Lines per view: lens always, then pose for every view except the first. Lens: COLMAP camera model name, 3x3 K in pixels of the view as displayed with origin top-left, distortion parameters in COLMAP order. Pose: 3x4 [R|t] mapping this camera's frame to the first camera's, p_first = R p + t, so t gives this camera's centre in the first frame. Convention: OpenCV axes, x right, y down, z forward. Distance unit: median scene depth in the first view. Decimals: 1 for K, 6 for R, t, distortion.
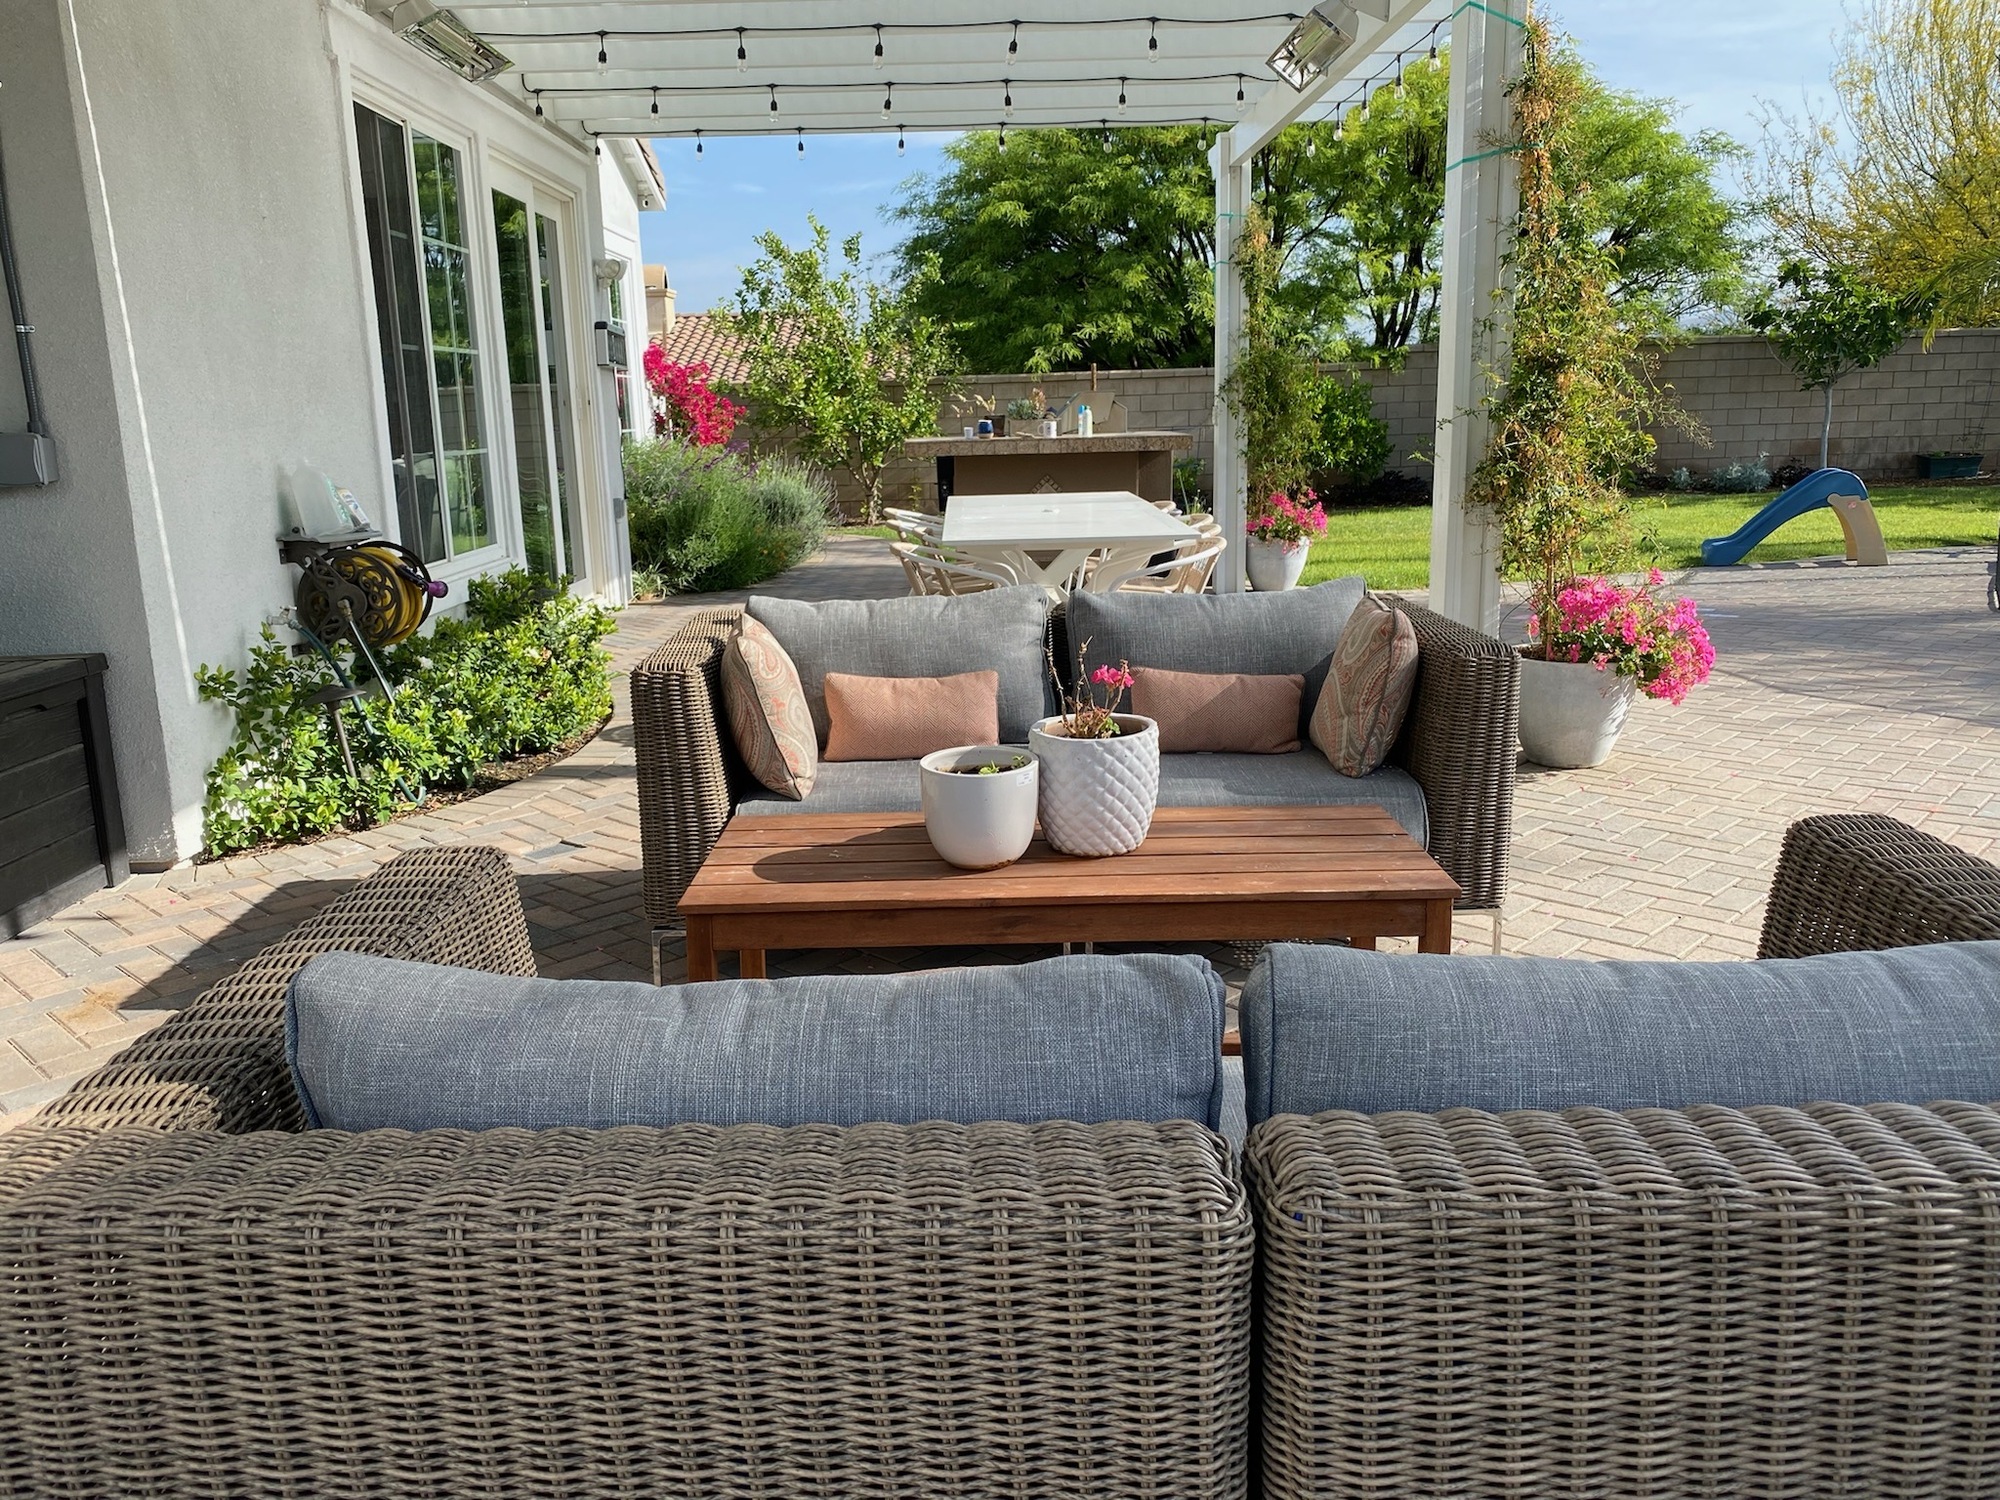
lens RADIAL K [[1507.0, 0, 985.8], [0, 1507.0, 742.5], [0, 0, 1]] dist [-0.013140, -0.005926]
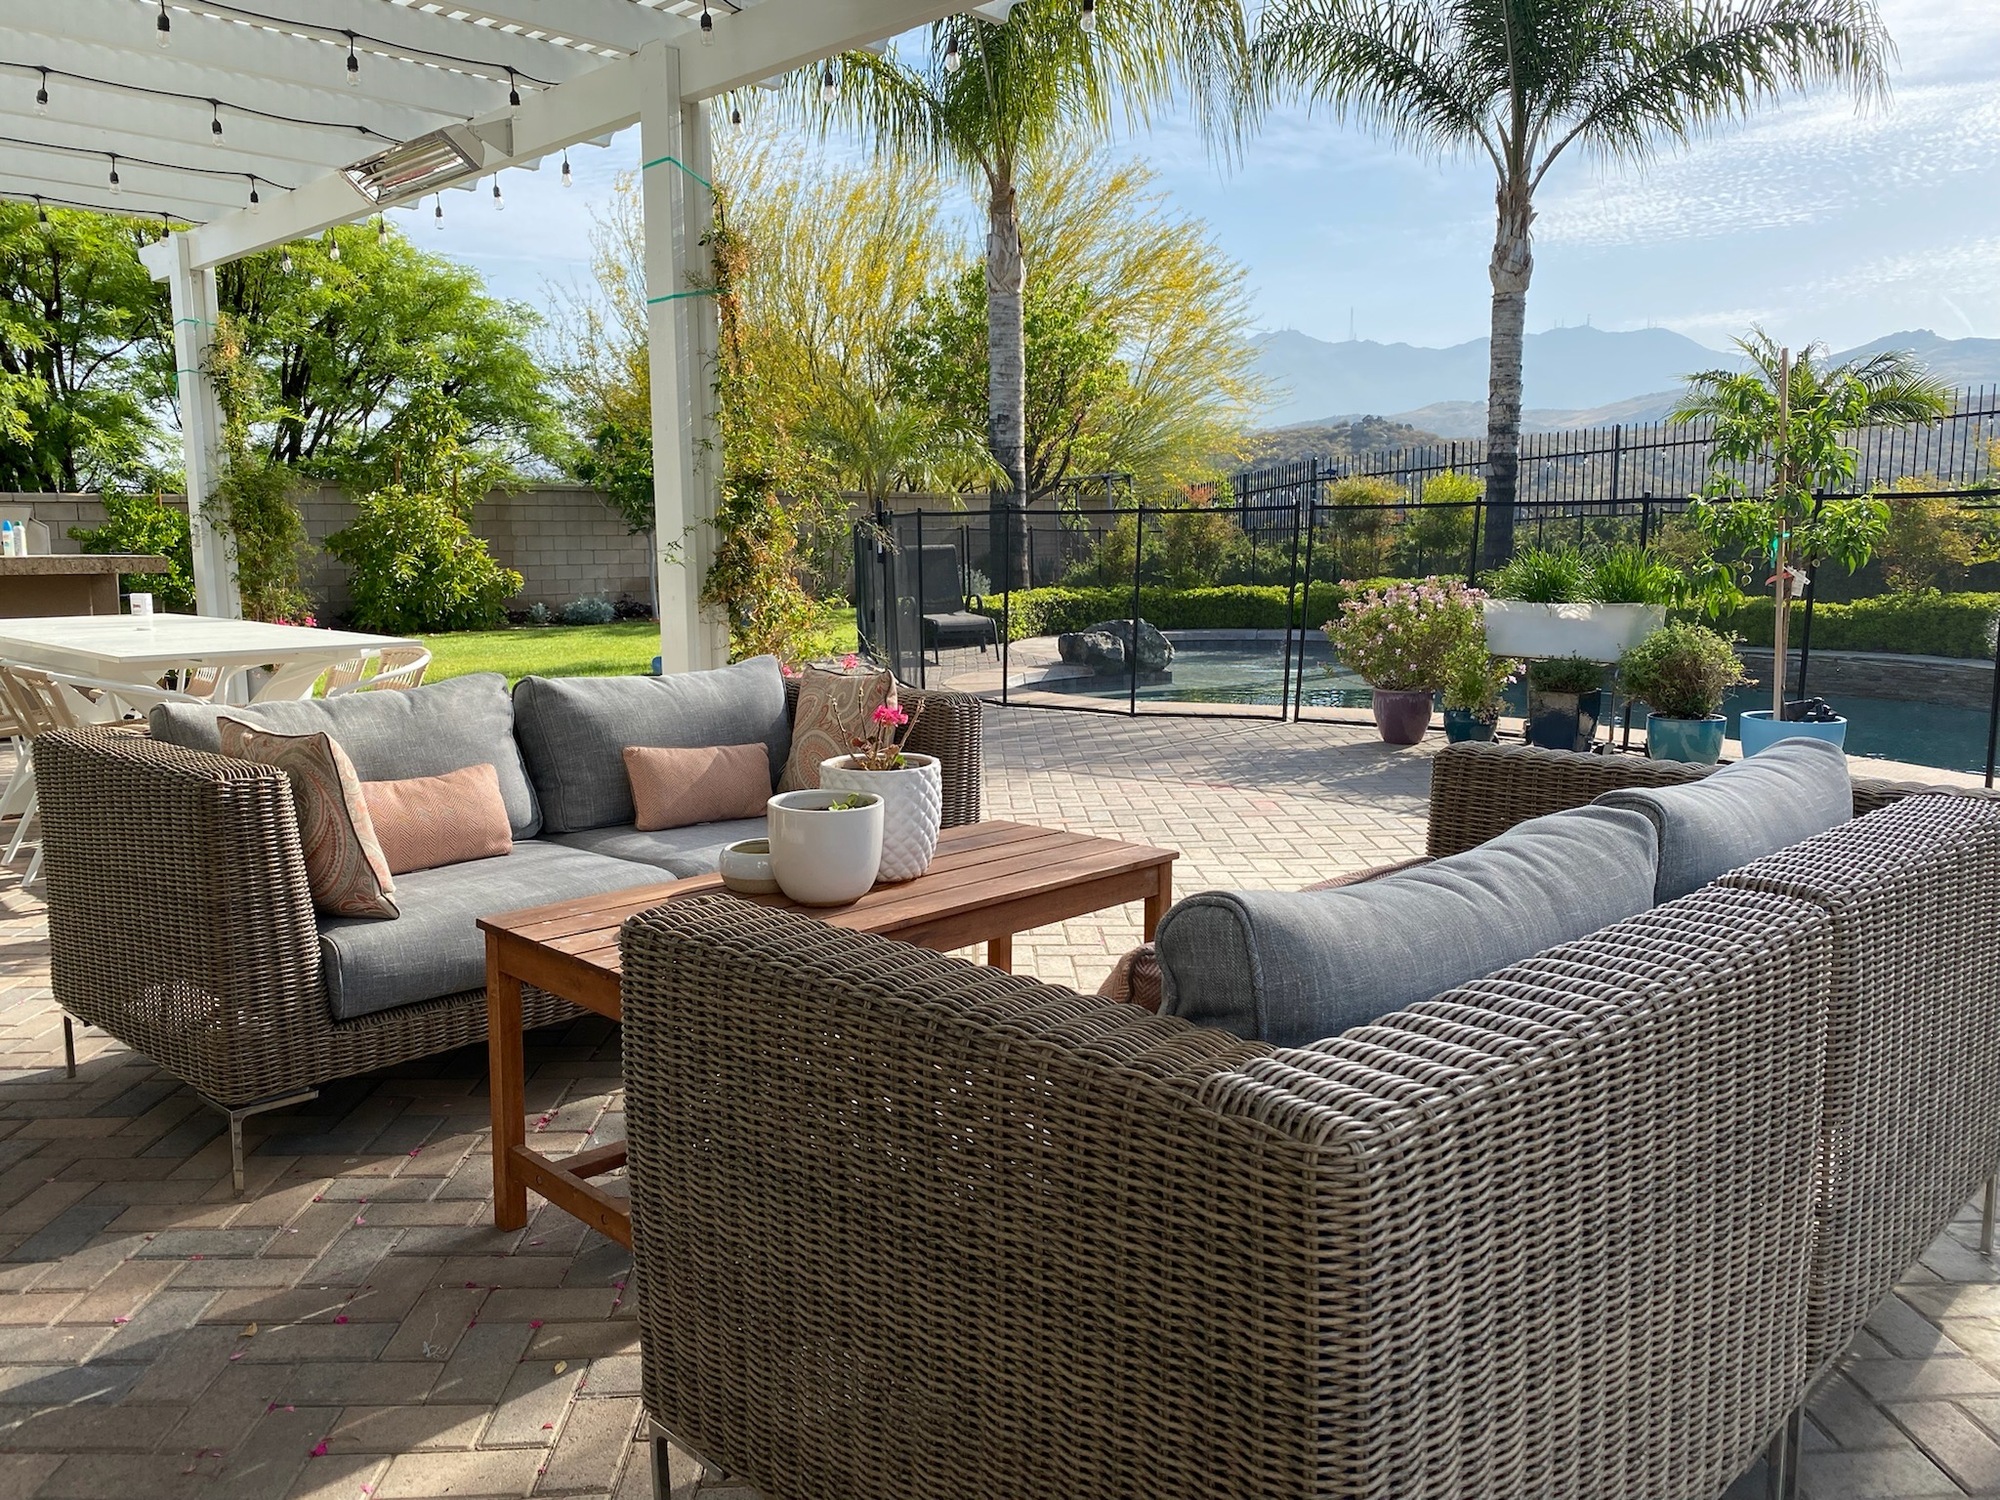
lens RADIAL K [[1507.0, 0, 985.8], [0, 1507.0, 742.5], [0, 0, 1]] dist [-0.013140, -0.005926]
pose [[0.715914, -0.067610, 0.694907, -0.145151], [0.133172, 0.990251, -0.040853, 0.006225], [-0.685370, 0.121789, 0.717938, 0.041466]]
